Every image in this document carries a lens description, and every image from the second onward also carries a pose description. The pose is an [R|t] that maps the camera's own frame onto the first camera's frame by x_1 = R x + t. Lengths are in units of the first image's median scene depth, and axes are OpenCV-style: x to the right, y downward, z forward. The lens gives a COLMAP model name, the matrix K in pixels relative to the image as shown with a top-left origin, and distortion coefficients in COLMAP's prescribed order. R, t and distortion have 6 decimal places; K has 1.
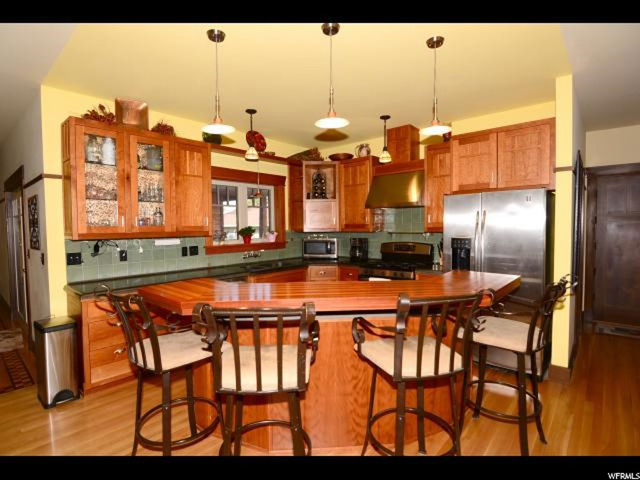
lens RADIAL K [[324.2, 0, 319.1], [0, 324.2, 237.6], [0, 0, 1]] dist [-0.000993, -0.000059]
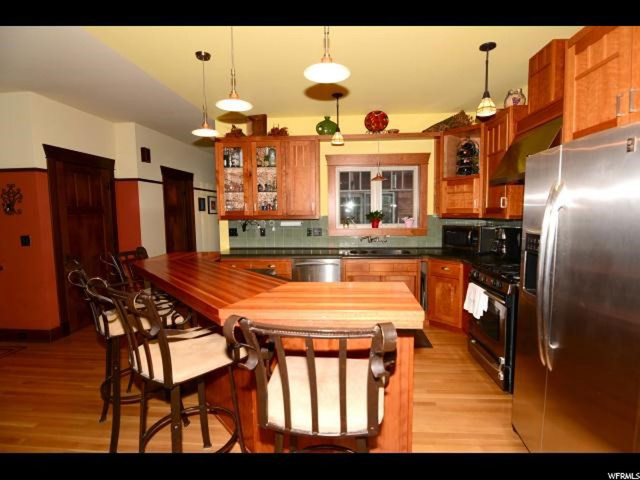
lens RADIAL K [[324.2, 0, 319.7], [0, 324.2, 241.7], [0, 0, 1]] dist [-0.000993, -0.000059]
pose [[0.624742, 0.073503, -0.777364, 0.570454], [-0.029476, 0.997070, 0.070588, -0.007528], [0.780274, -0.021185, 0.625078, 0.321467]]
